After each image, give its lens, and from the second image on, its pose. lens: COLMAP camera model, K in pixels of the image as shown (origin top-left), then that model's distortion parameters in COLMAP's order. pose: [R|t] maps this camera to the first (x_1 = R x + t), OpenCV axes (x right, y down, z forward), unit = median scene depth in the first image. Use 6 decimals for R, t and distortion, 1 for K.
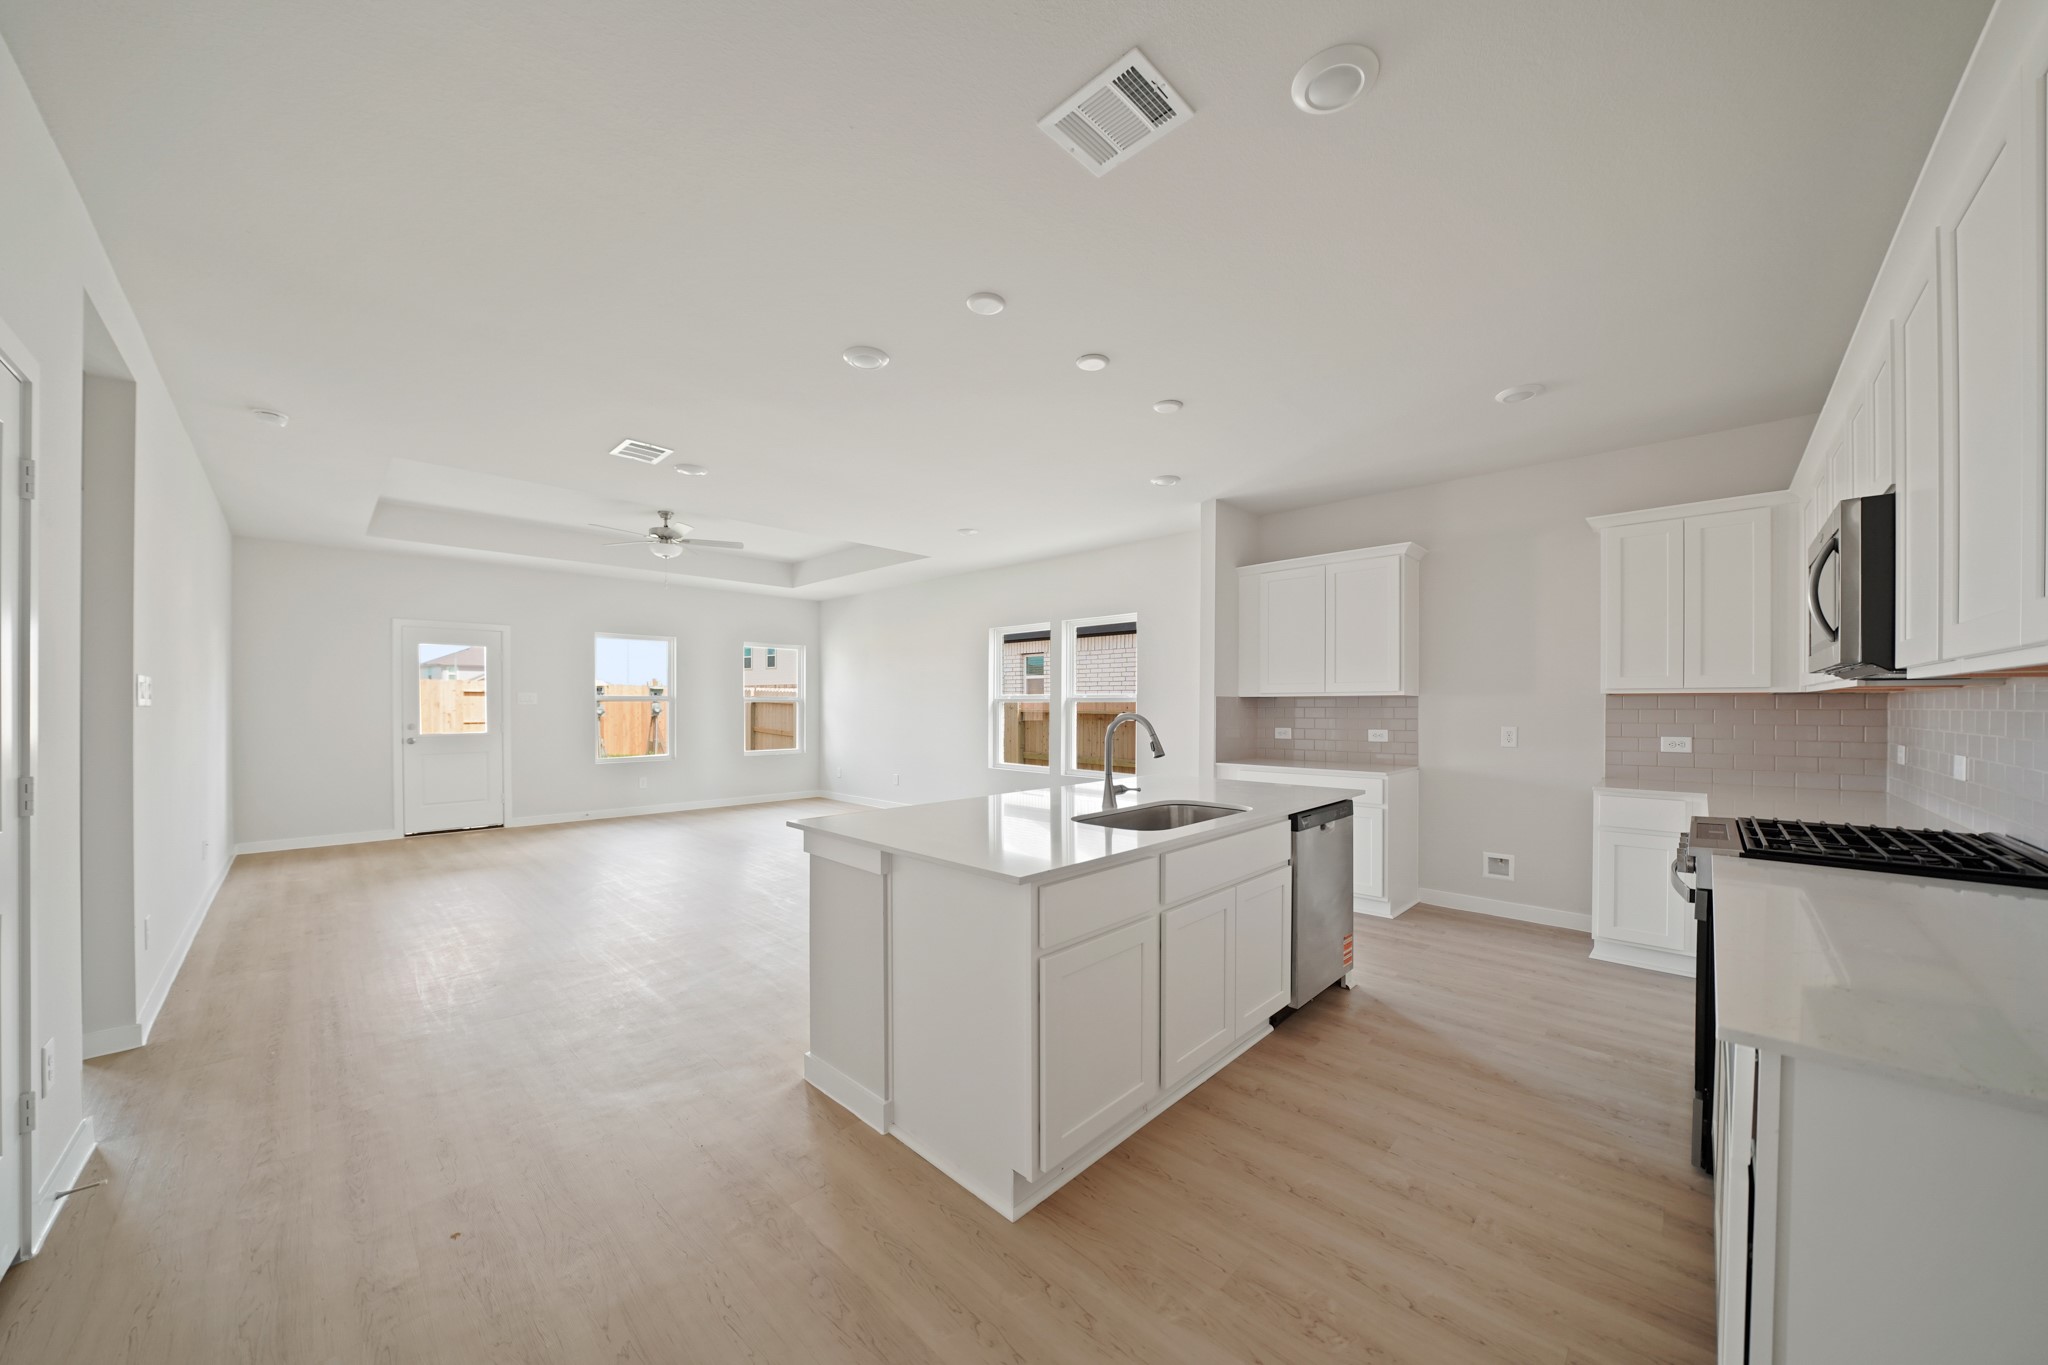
lens RADIAL K [[710.5, 0, 1028.9], [0, 710.5, 697.3], [0, 0, 1]] dist [-0.019032, 0.000317]
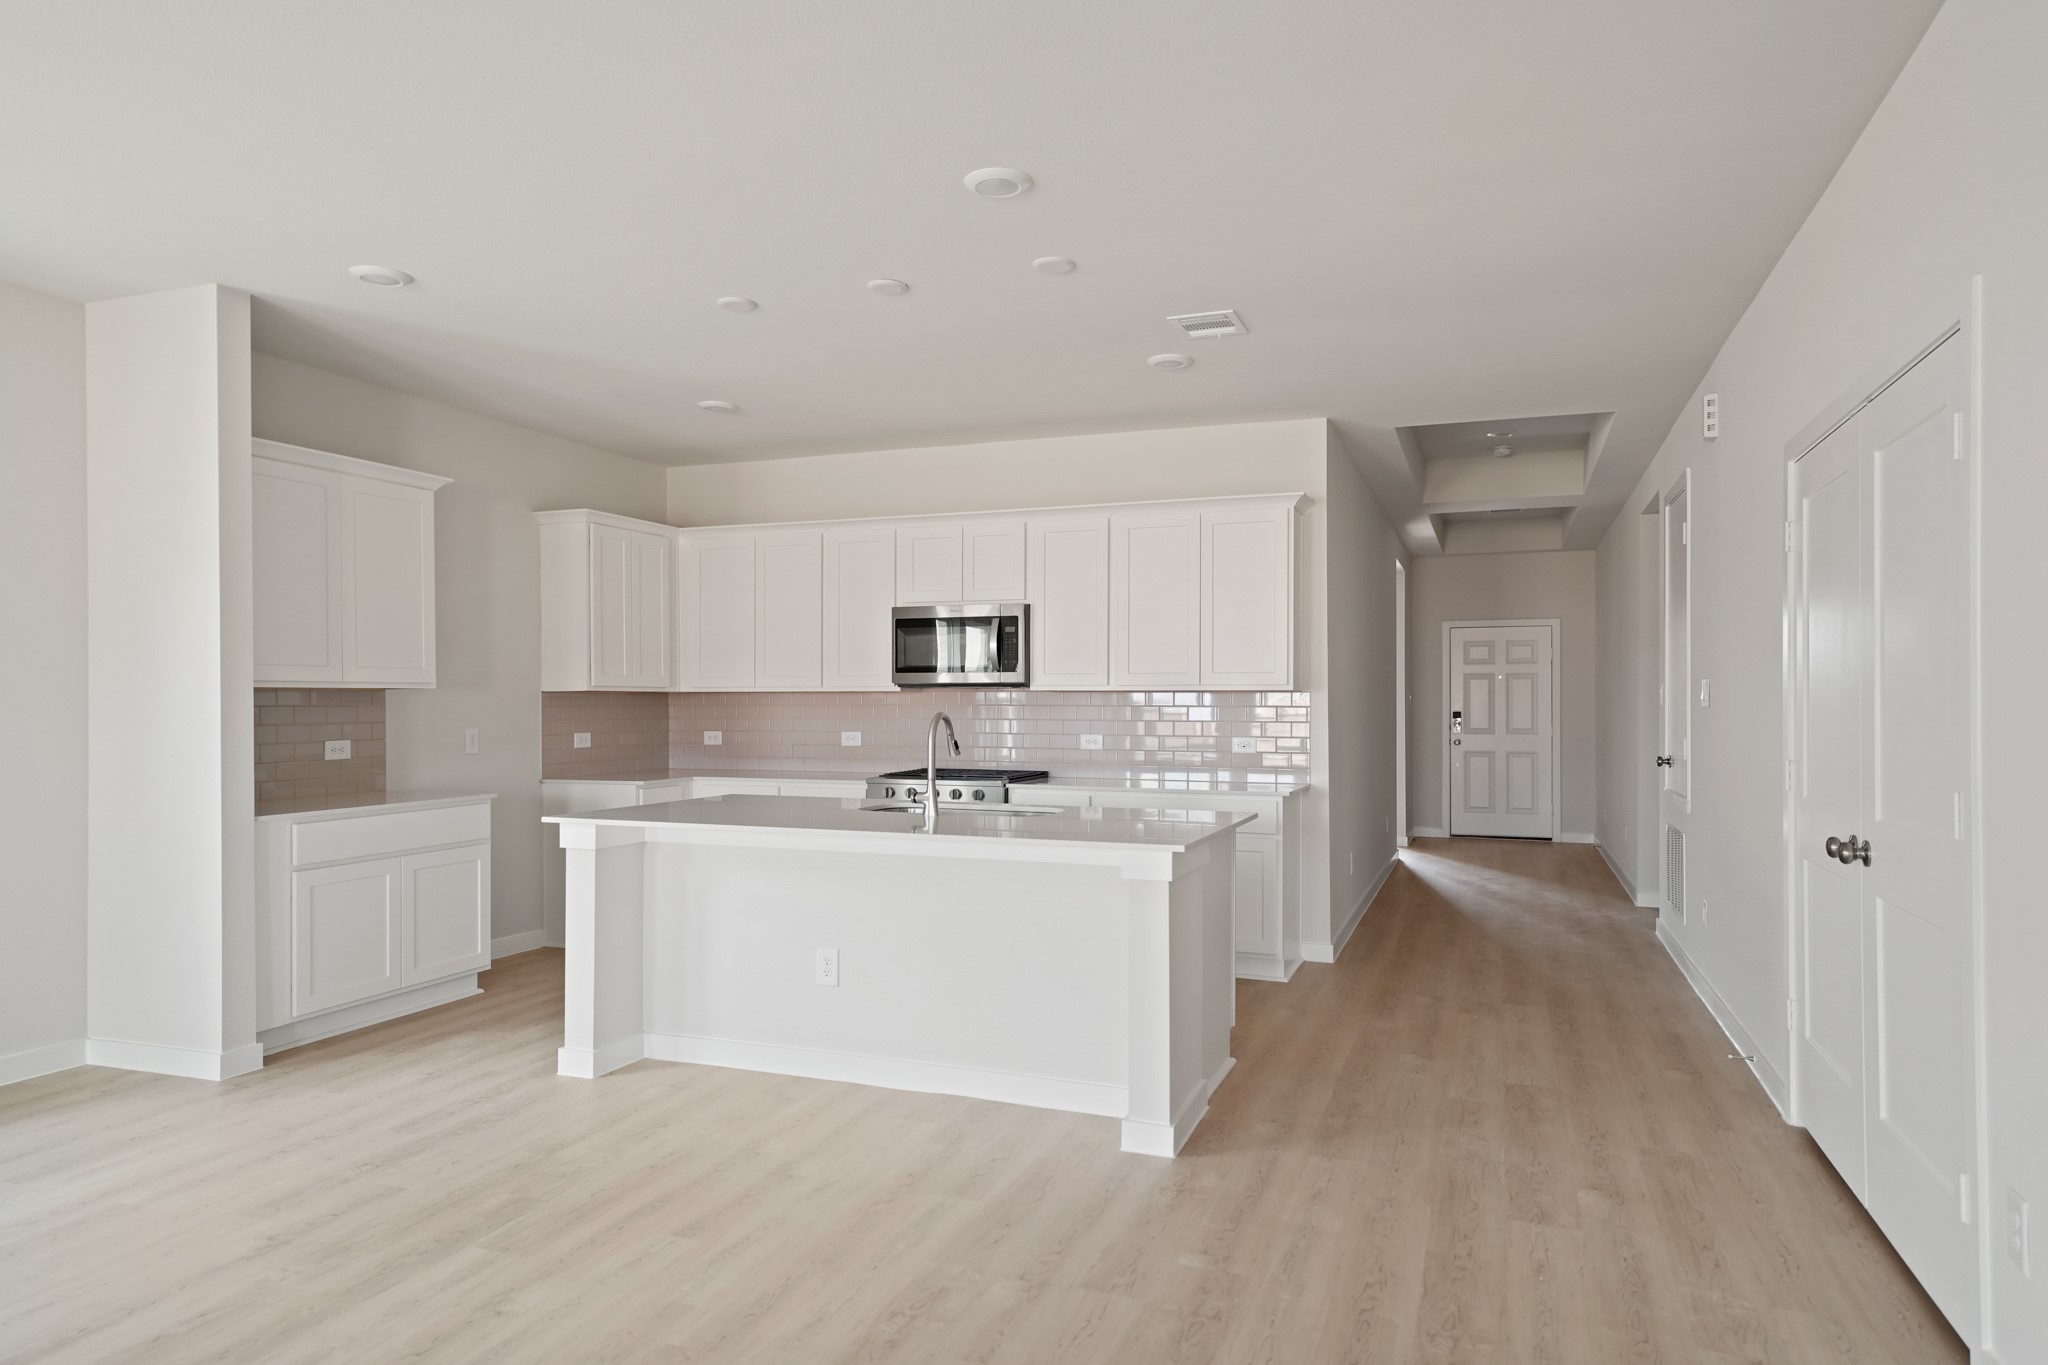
lens RADIAL K [[1238.6, 0, 1020.4], [0, 1238.6, 695.3], [0, 0, 1]] dist [0.008733, 0.001278]
pose [[-0.392110, 0.004104, 0.919909, -0.747248], [-0.008358, 0.999933, -0.008024, 0.007667], [-0.919880, -0.010835, -0.392049, 0.823302]]
